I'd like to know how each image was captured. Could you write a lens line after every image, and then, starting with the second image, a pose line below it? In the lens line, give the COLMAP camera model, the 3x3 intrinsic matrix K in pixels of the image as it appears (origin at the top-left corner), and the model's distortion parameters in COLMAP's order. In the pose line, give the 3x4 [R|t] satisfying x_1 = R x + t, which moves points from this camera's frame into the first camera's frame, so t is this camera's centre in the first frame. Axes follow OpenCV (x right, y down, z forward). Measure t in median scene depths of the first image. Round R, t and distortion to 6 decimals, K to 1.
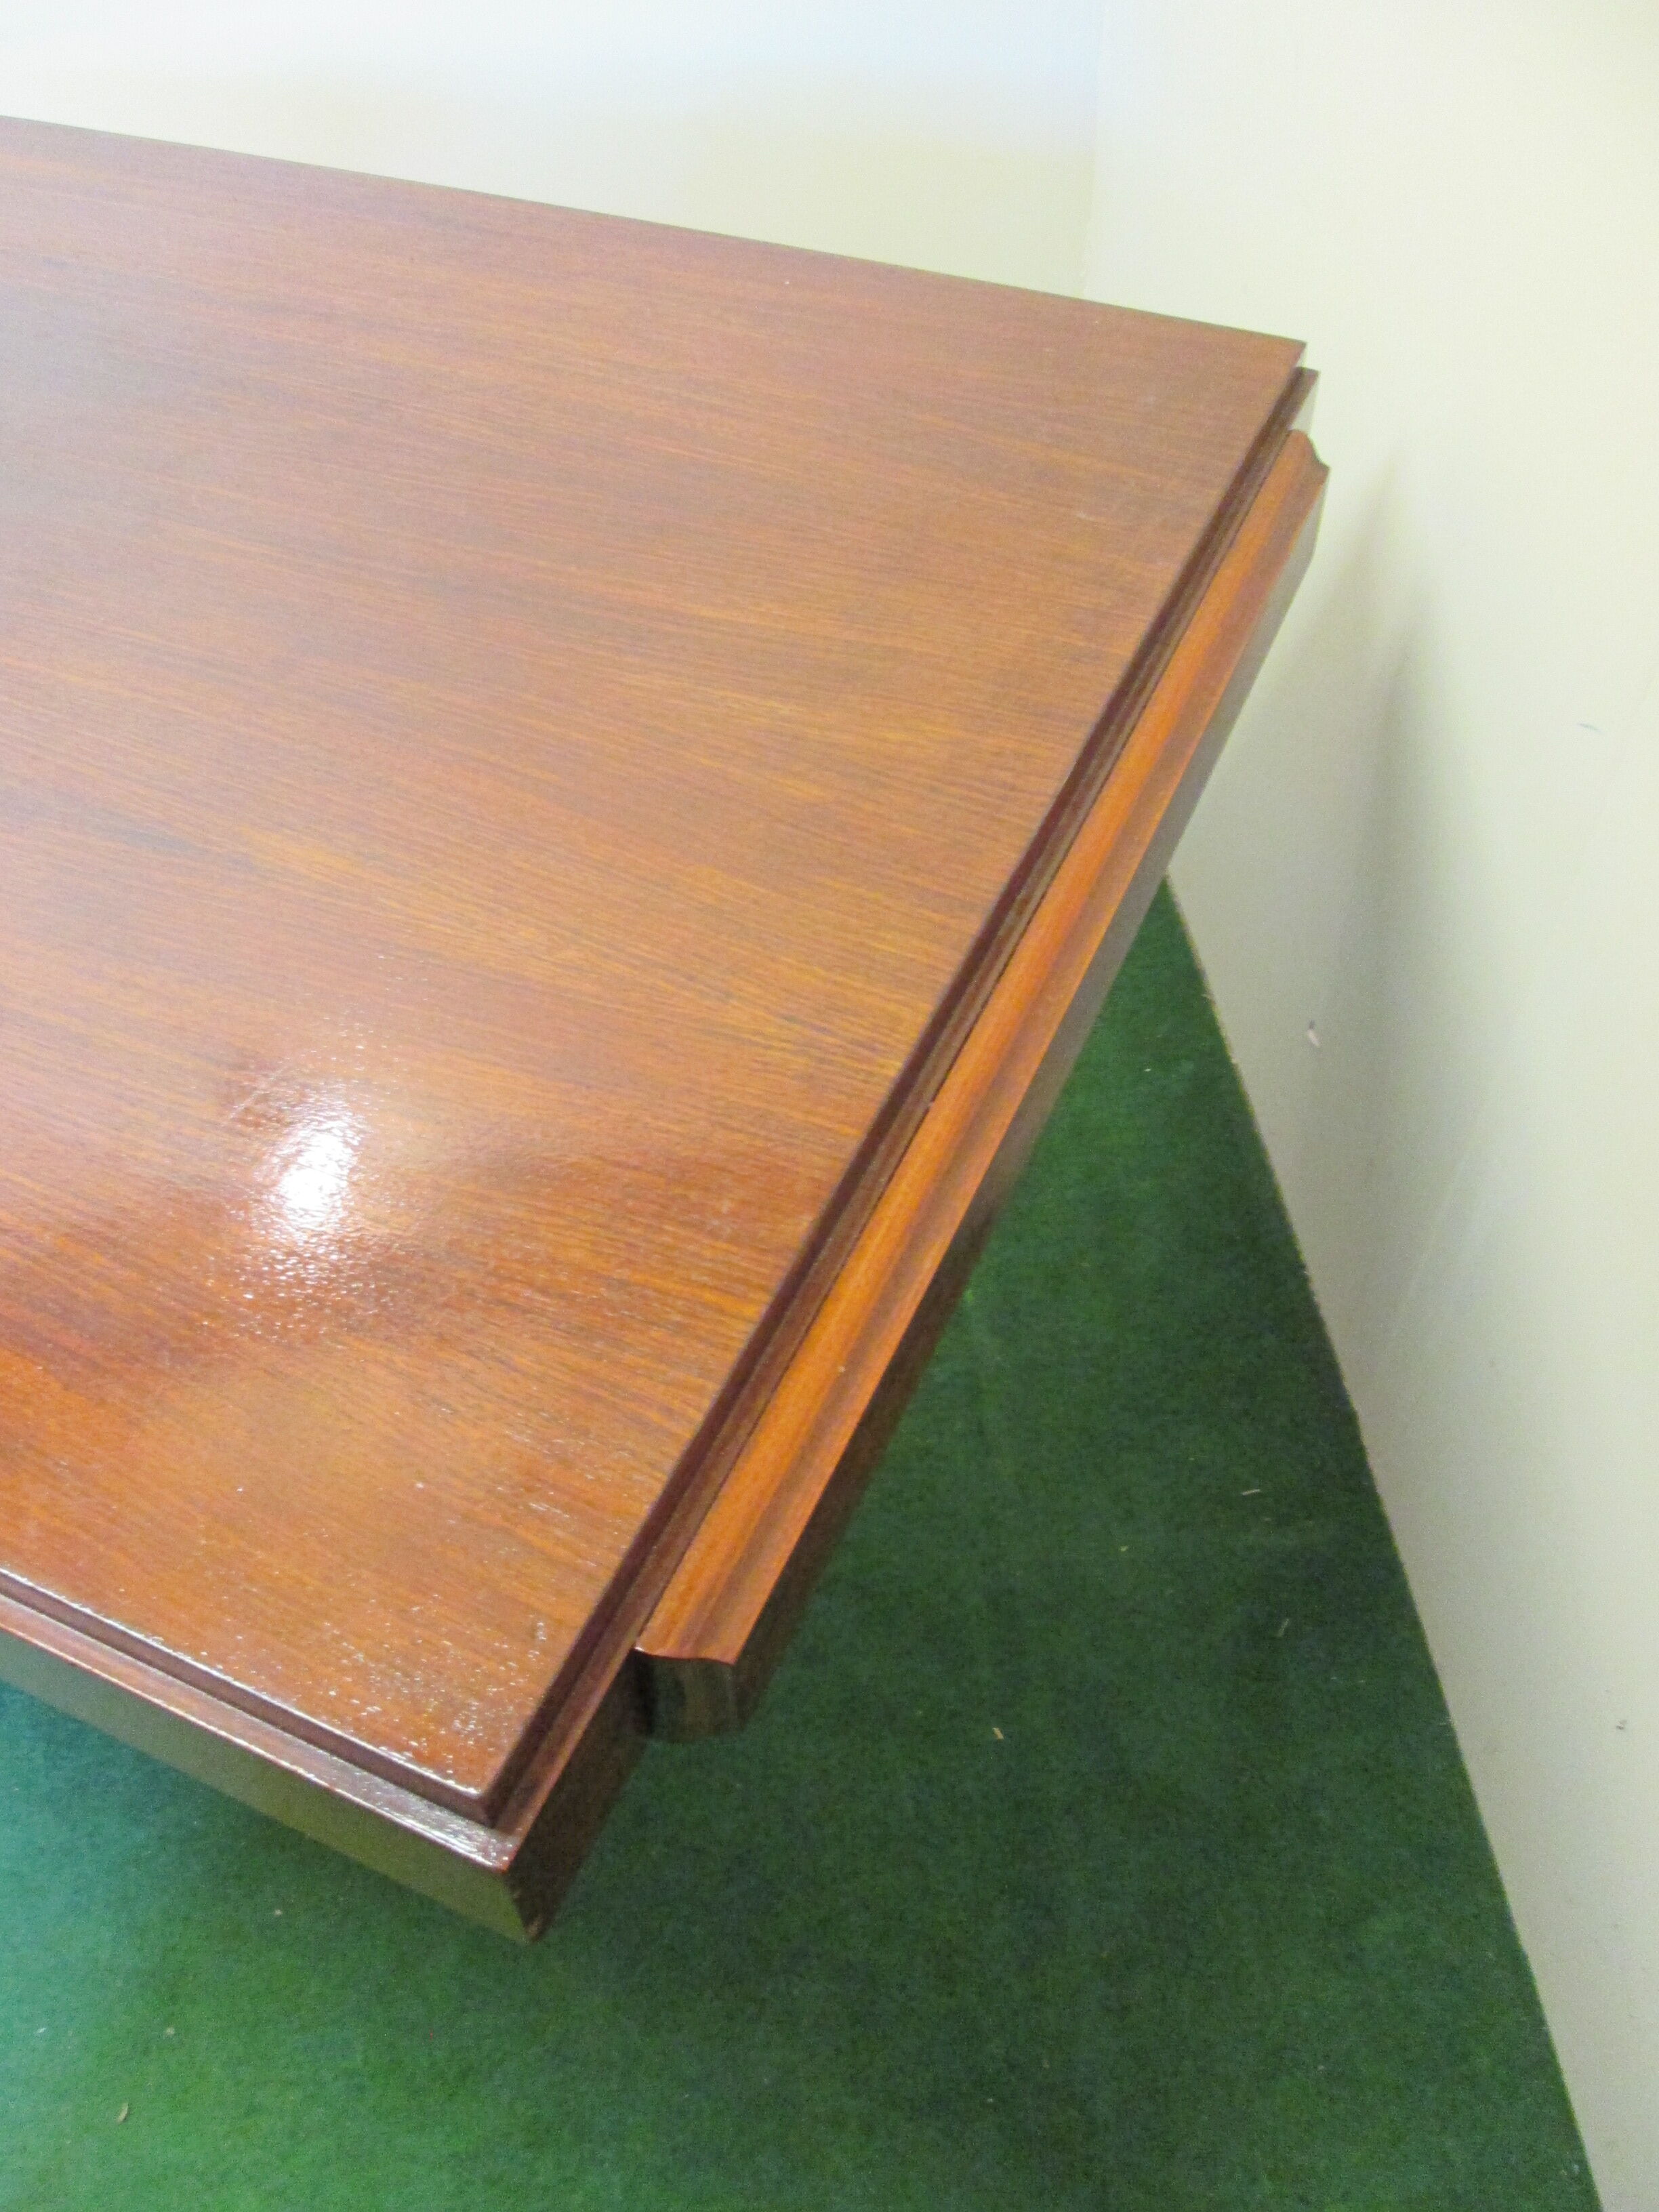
lens RADIAL K [[1766.5, 0, 829.5], [0, 1766.5, 1106.0], [0, 0, 1]] dist [-0.057004, 0.006112]
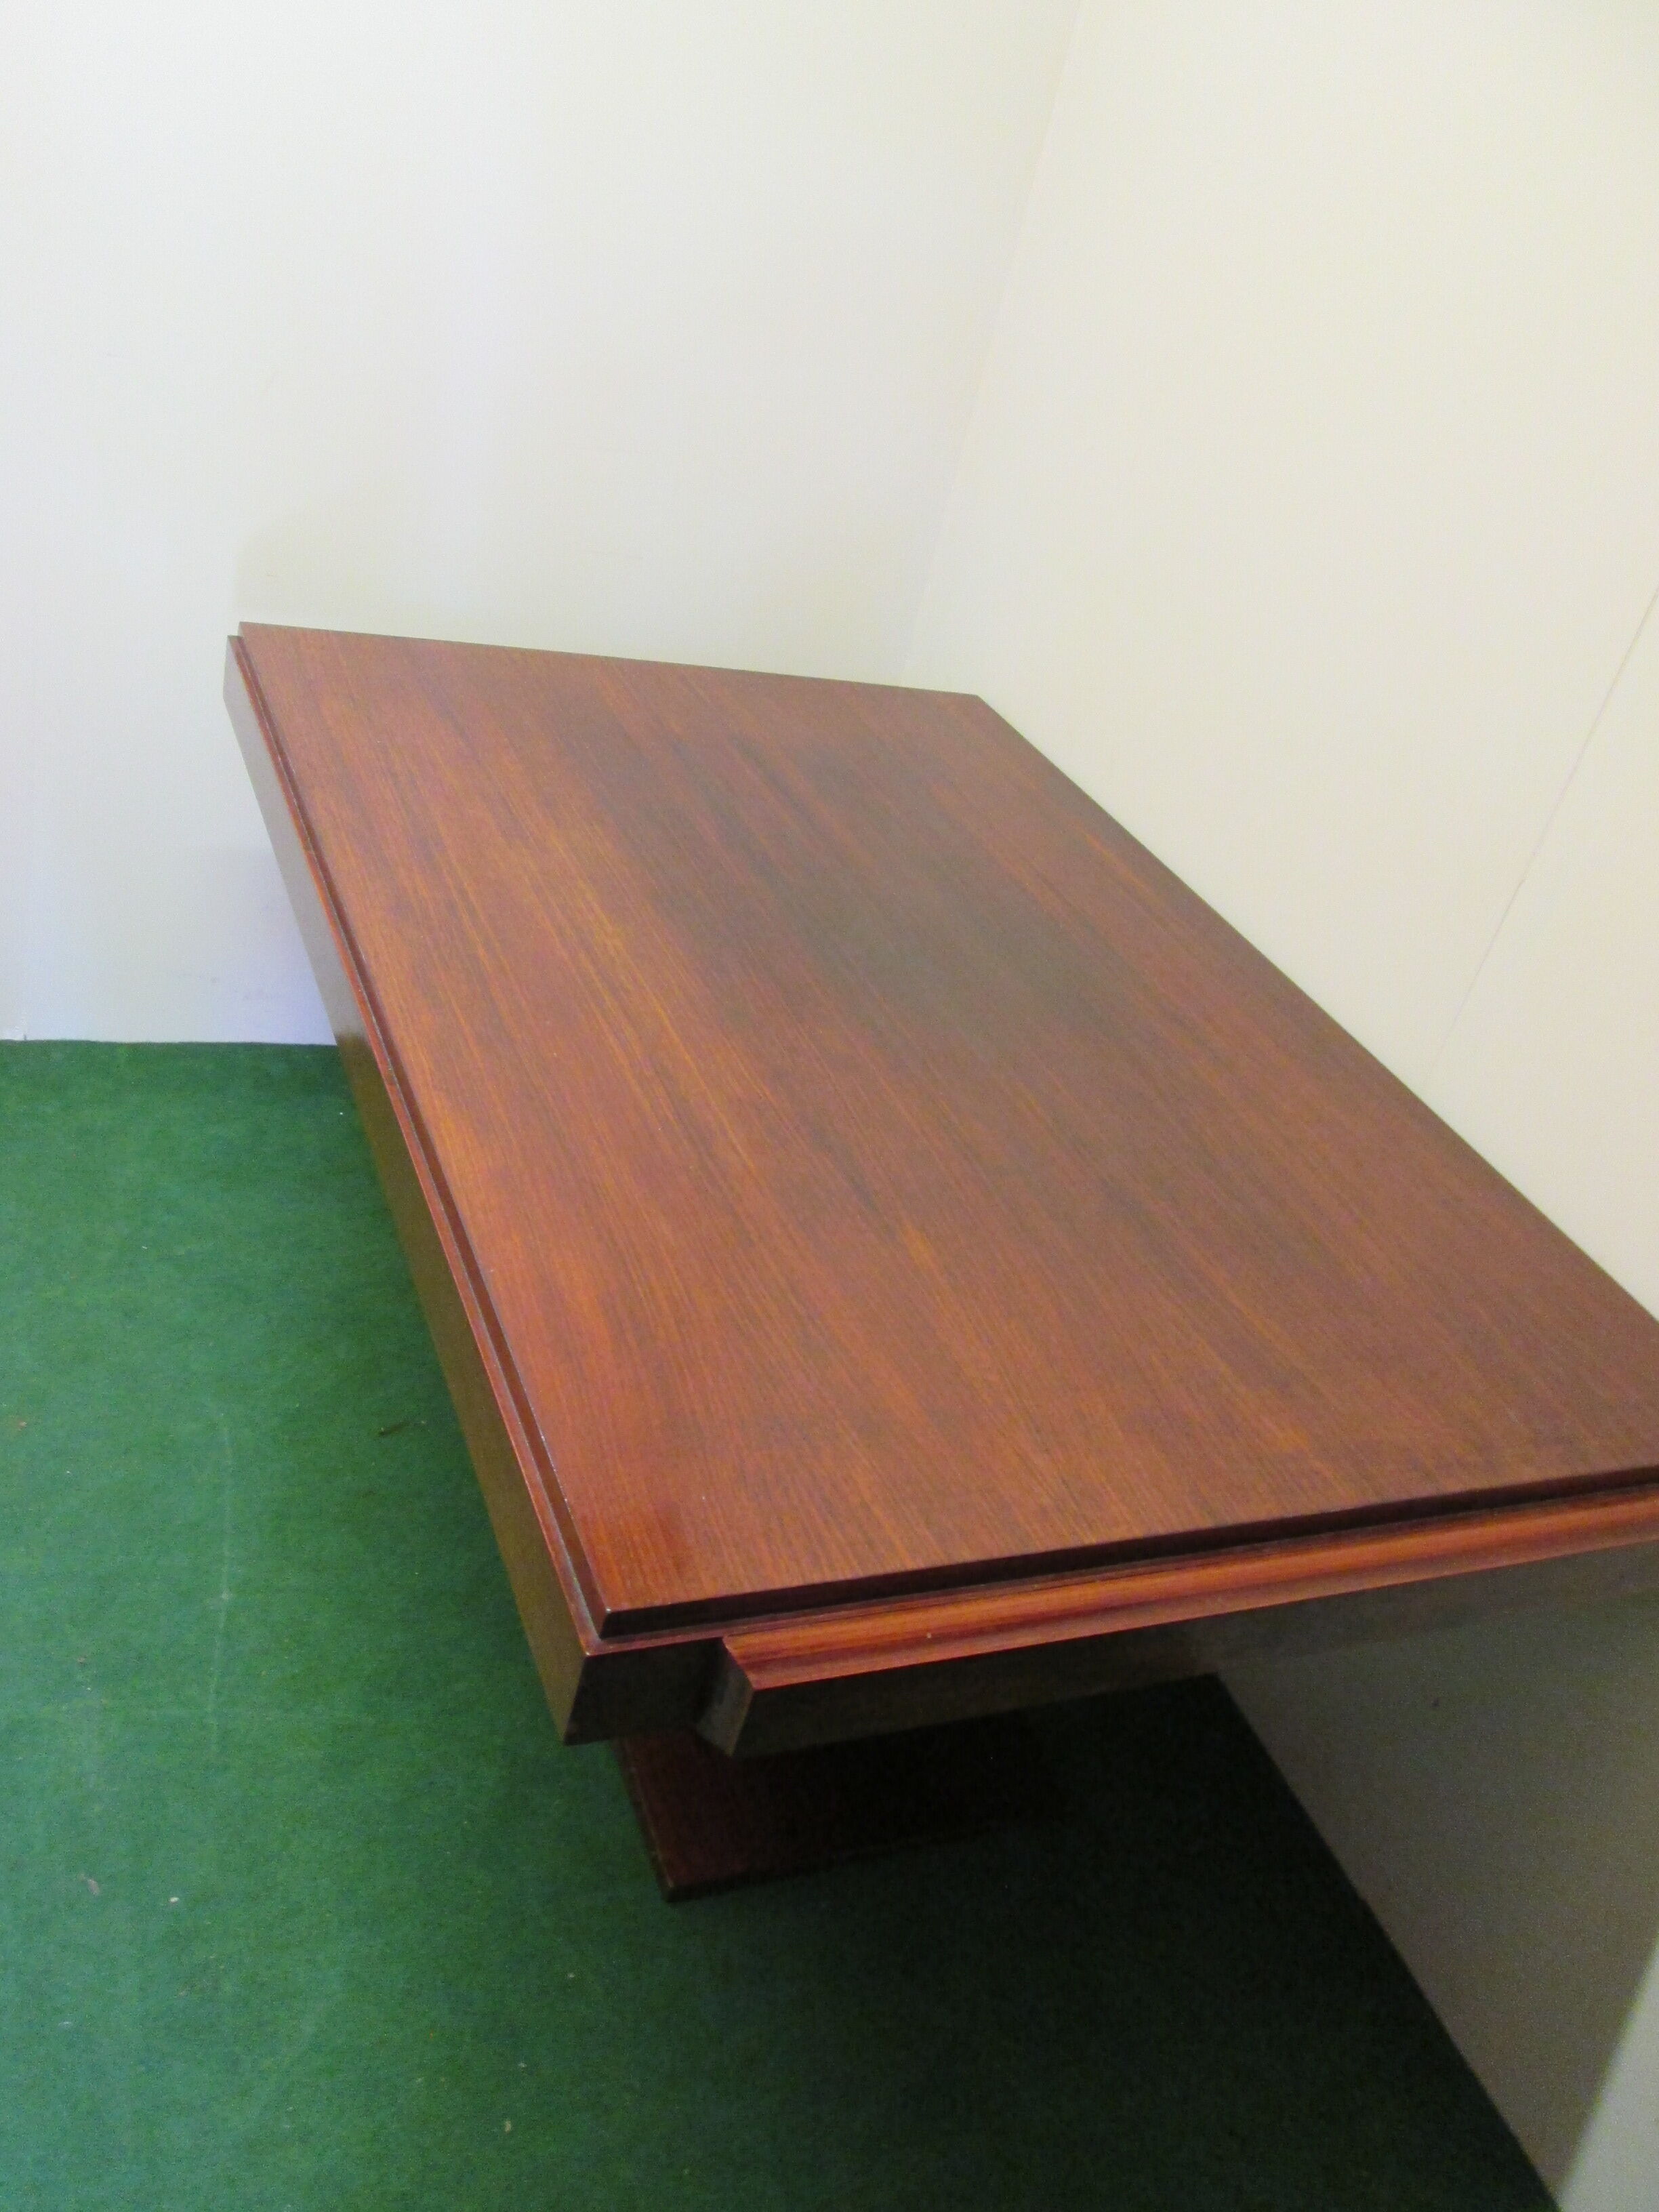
lens RADIAL K [[1766.5, 0, 829.5], [0, 1766.5, 1106.0], [0, 0, 1]] dist [-0.057004, 0.006112]
pose [[0.696352, 0.520399, -0.494245, 0.486930], [-0.673519, 0.711726, -0.199545, 0.187101], [0.247924, 0.471837, 0.846111, -0.609340]]
